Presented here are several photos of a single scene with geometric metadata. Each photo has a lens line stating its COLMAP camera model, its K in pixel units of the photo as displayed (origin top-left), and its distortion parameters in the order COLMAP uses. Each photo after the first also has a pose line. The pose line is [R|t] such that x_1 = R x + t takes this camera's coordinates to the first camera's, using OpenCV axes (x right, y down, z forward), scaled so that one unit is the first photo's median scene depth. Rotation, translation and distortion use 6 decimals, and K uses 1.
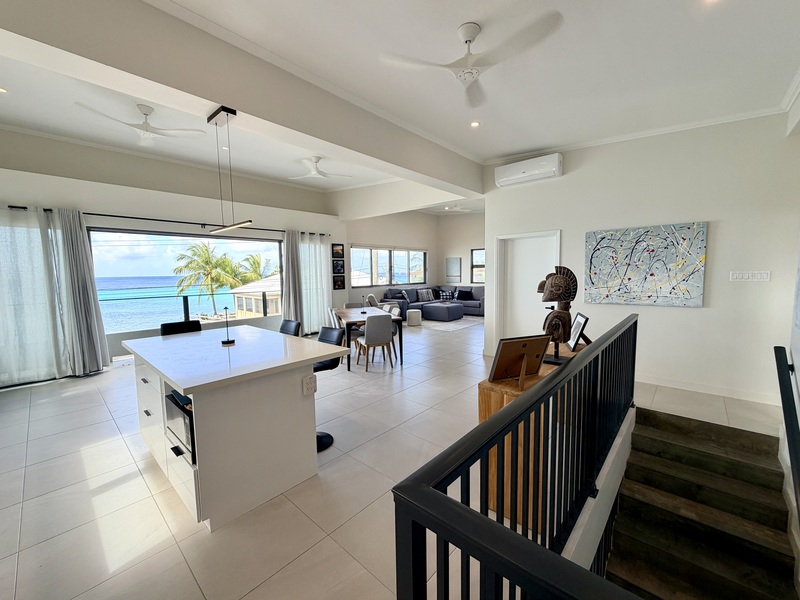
lens RADIAL K [[321.0, 0, 395.6], [0, 321.0, 301.8], [0, 0, 1]] dist [-0.003329, 0.001092]
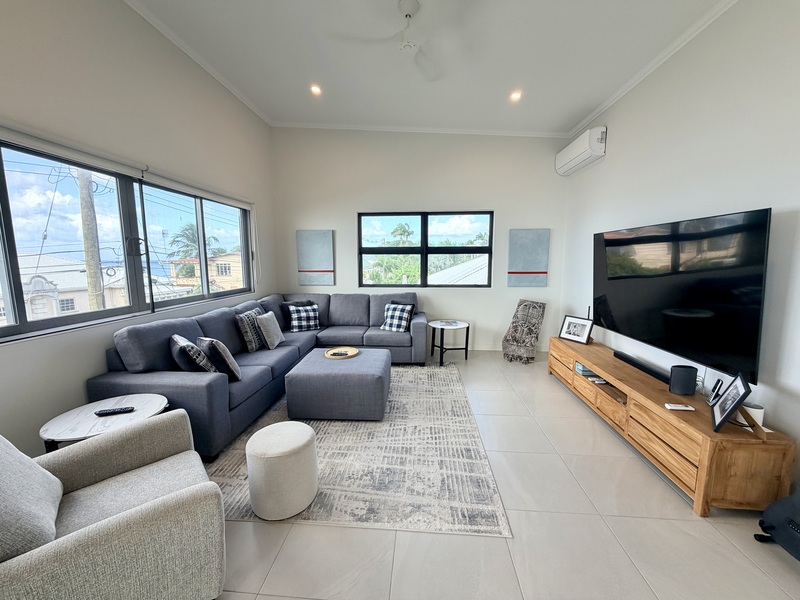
lens RADIAL K [[321.0, 0, 397.9], [0, 321.0, 302.7], [0, 0, 1]] dist [-0.003329, 0.001092]
pose [[0.788923, -0.065526, 0.610989, -0.009208], [0.043473, 0.997759, 0.050872, -0.078601], [-0.612953, -0.013573, 0.790003, 0.835033]]
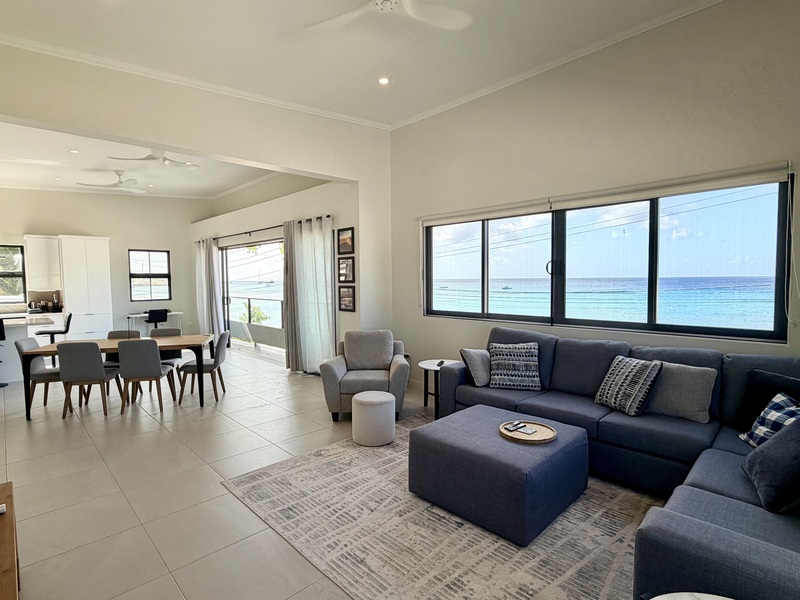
lens RADIAL K [[424.8, 0, 400.7], [0, 424.8, 298.0], [0, 0, 1]] dist [0.000644, 0.000116]
pose [[-0.064696, 0.063549, -0.995880, 0.531533], [-0.080606, 0.994376, 0.068689, -0.117246], [0.994644, 0.084717, -0.059210, 1.124208]]
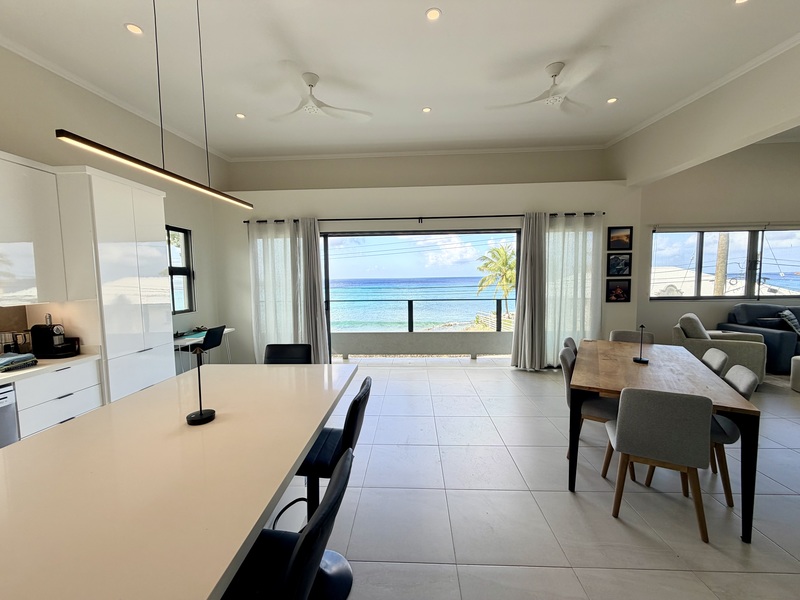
lens RADIAL K [[321.0, 0, 394.5], [0, 321.0, 300.8], [0, 0, 1]] dist [-0.003329, 0.001092]
pose [[0.643659, 0.062204, -0.762780, 0.014323], [-0.065190, 0.997525, 0.026338, -0.029137], [0.762531, 0.032773, 0.646121, 0.286198]]
